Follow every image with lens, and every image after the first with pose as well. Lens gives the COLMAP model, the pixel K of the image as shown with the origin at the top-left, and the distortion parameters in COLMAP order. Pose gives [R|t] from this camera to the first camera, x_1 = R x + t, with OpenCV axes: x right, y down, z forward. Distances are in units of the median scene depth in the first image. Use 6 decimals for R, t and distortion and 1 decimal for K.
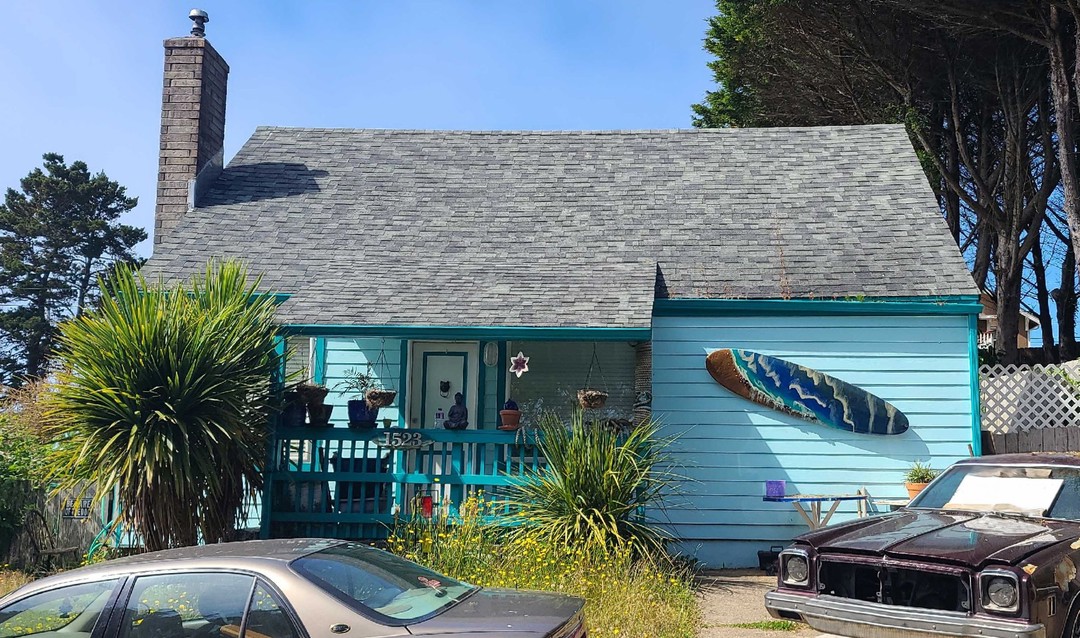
lens RADIAL K [[976.1, 0, 540.9], [0, 976.1, 351.3], [0, 0, 1]] dist [0.055961, -0.000881]
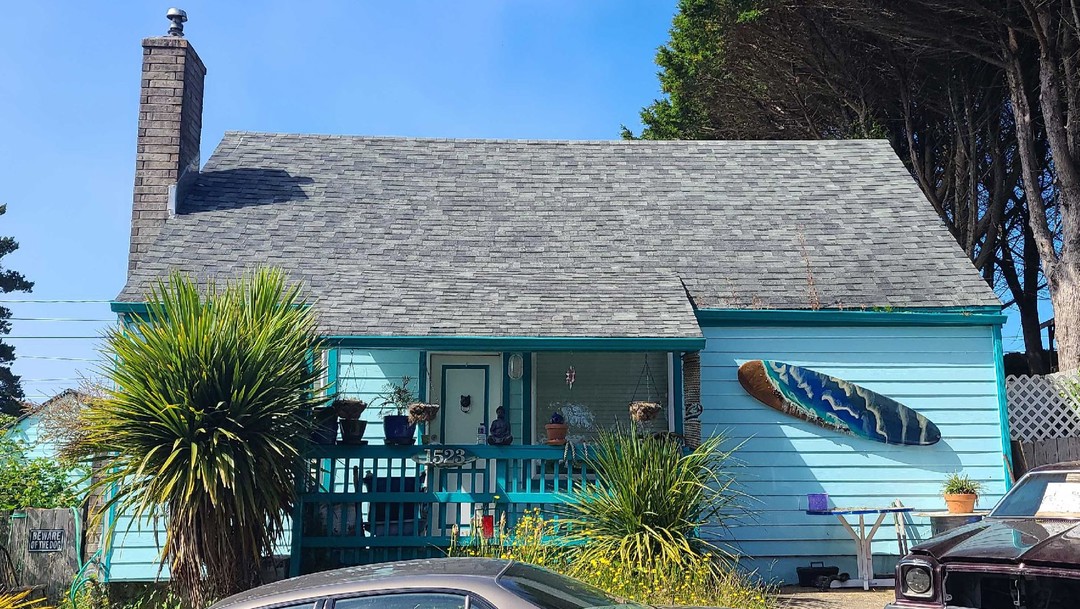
lens RADIAL K [[1014.4, 0, 540.0], [0, 1014.4, 304.5], [0, 0, 1]] dist [0.061898, -0.005563]
pose [[0.994827, -0.000068, 0.101582, -0.133835], [0.006507, 0.997988, -0.063061, 0.004939], [-0.101374, 0.063396, 0.992826, -0.000476]]
